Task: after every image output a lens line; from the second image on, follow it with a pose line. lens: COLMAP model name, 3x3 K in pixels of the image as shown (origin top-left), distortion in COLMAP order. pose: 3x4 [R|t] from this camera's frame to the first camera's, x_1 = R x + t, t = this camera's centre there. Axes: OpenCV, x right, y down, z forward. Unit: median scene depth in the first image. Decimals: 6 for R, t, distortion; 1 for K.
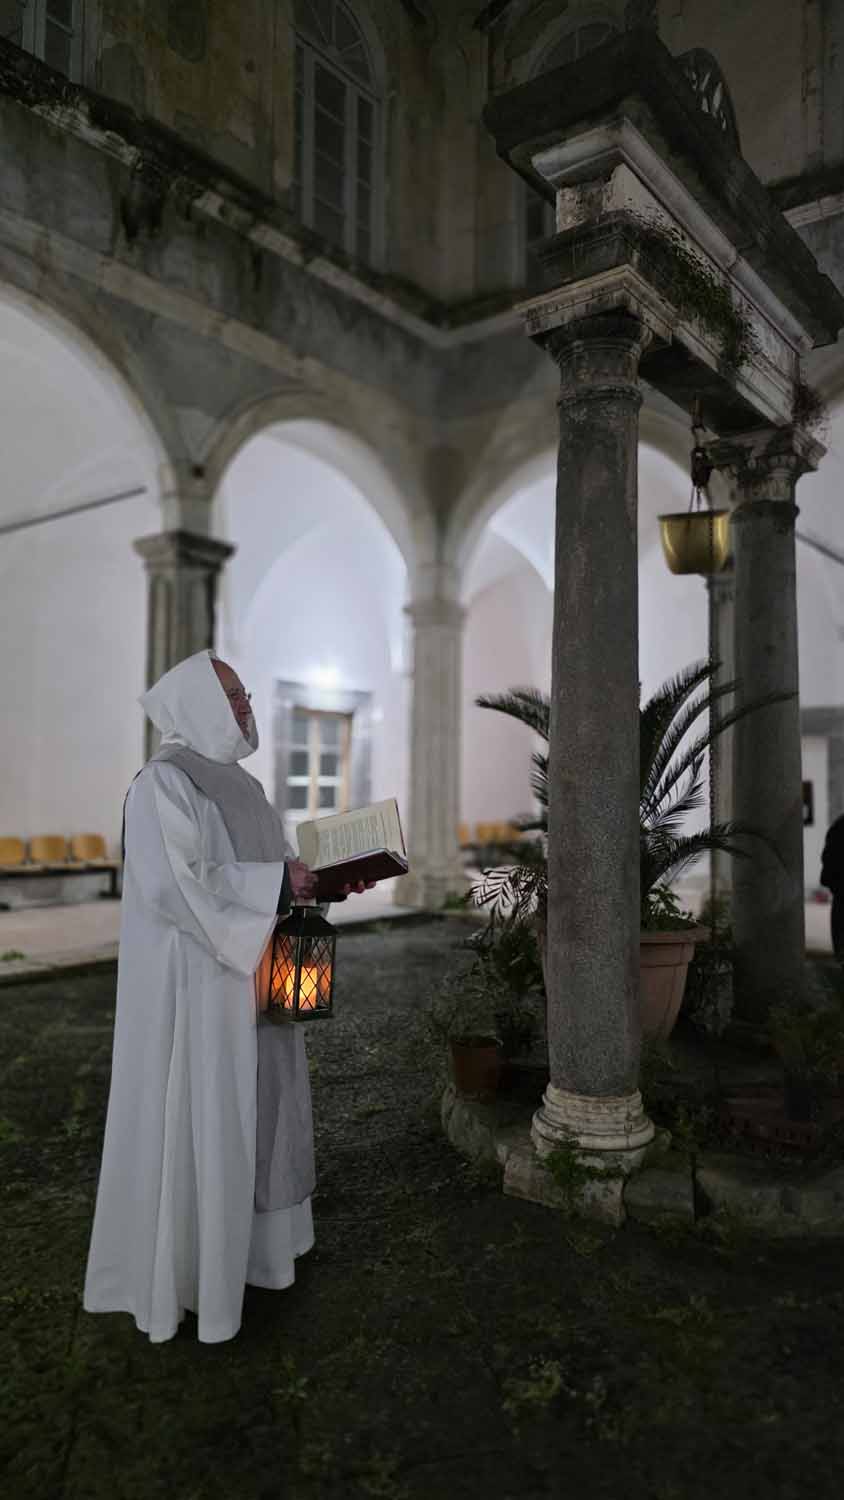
lens RADIAL K [[1010.7, 0, 418.7], [0, 1010.7, 756.4], [0, 0, 1]] dist [0.040797, -0.028382]
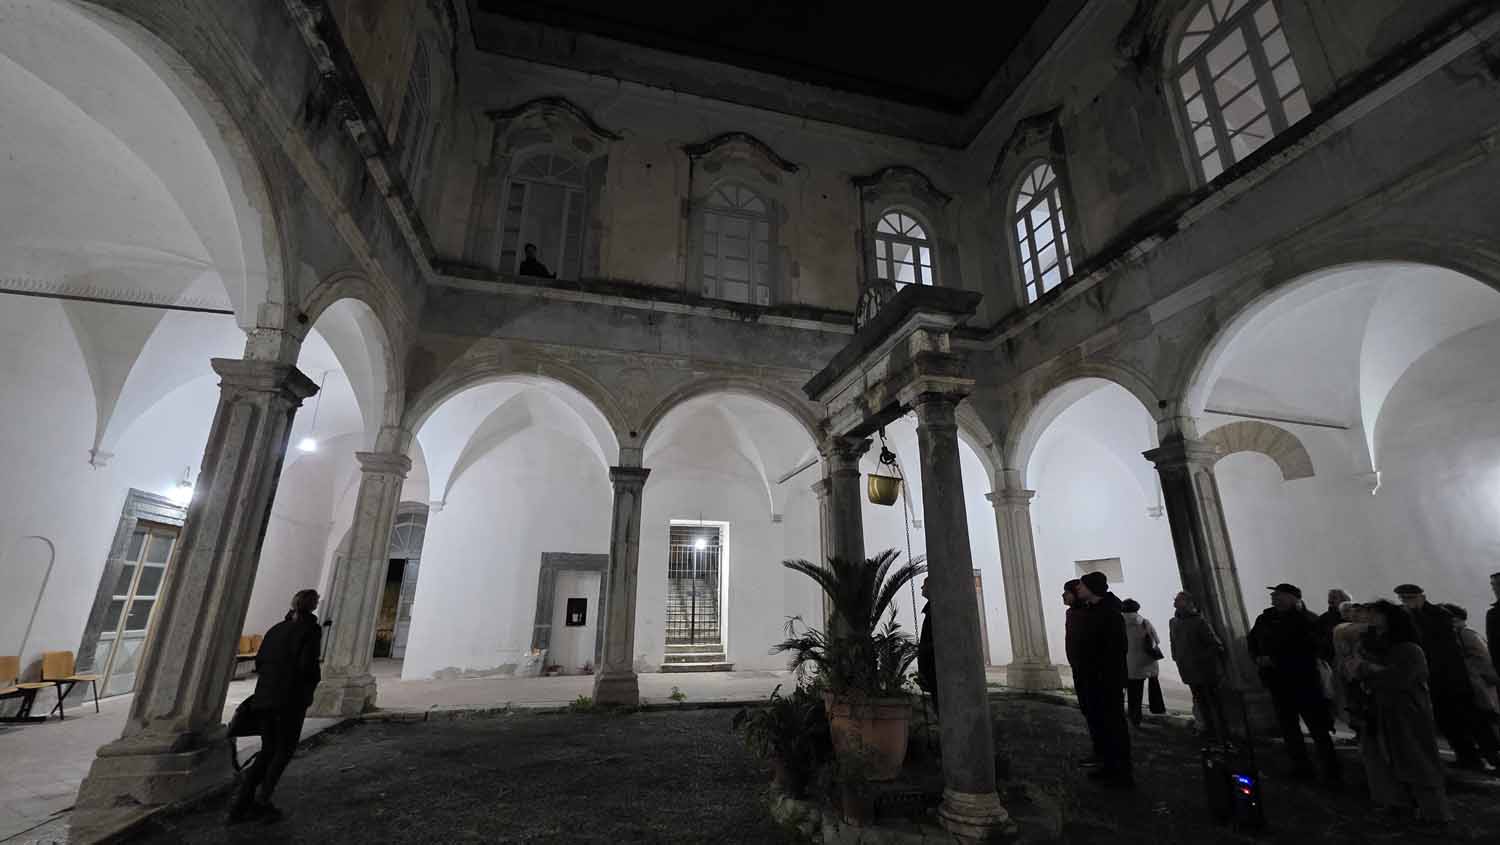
lens RADIAL K [[601.1, 0, 749.3], [0, 601.1, 418.6], [0, 0, 1]] dist [0.003643, -0.000280]
pose [[0.604962, 0.228516, 0.762759, -0.352766], [-0.029409, 0.963693, -0.265389, -0.008274], [-0.795711, 0.138118, 0.589718, 0.196443]]
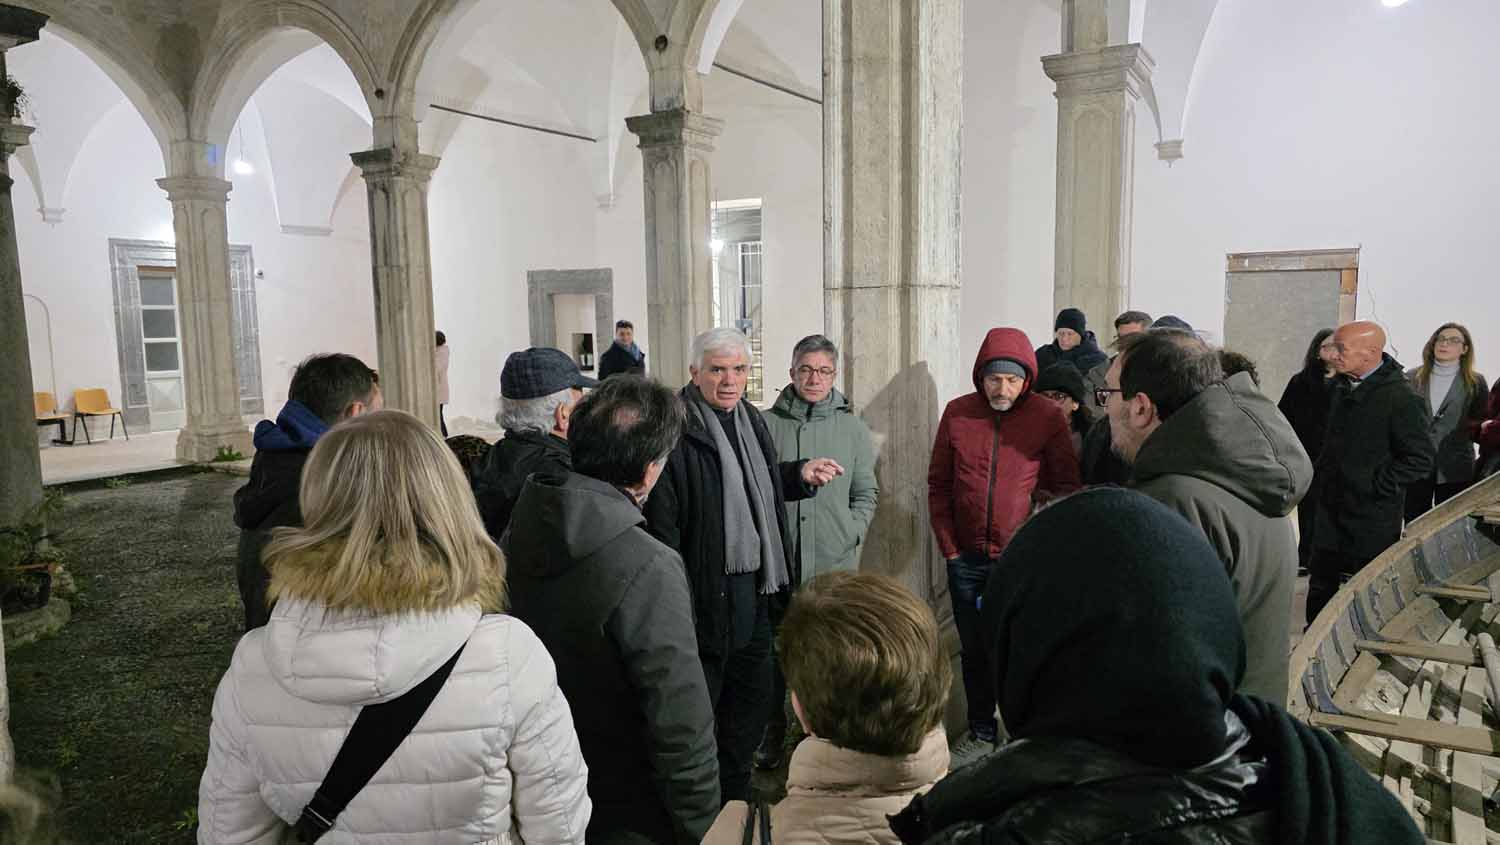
lens RADIAL K [[1010.7, 0, 734.5], [0, 1010.7, 437.7], [0, 0, 1]] dist [0.040797, -0.028382]
pose [[0.992201, -0.039226, 0.118316, 0.515429], [0.019363, 0.986174, 0.164581, -0.056320], [-0.123136, -0.161006, 0.979242, -0.194543]]
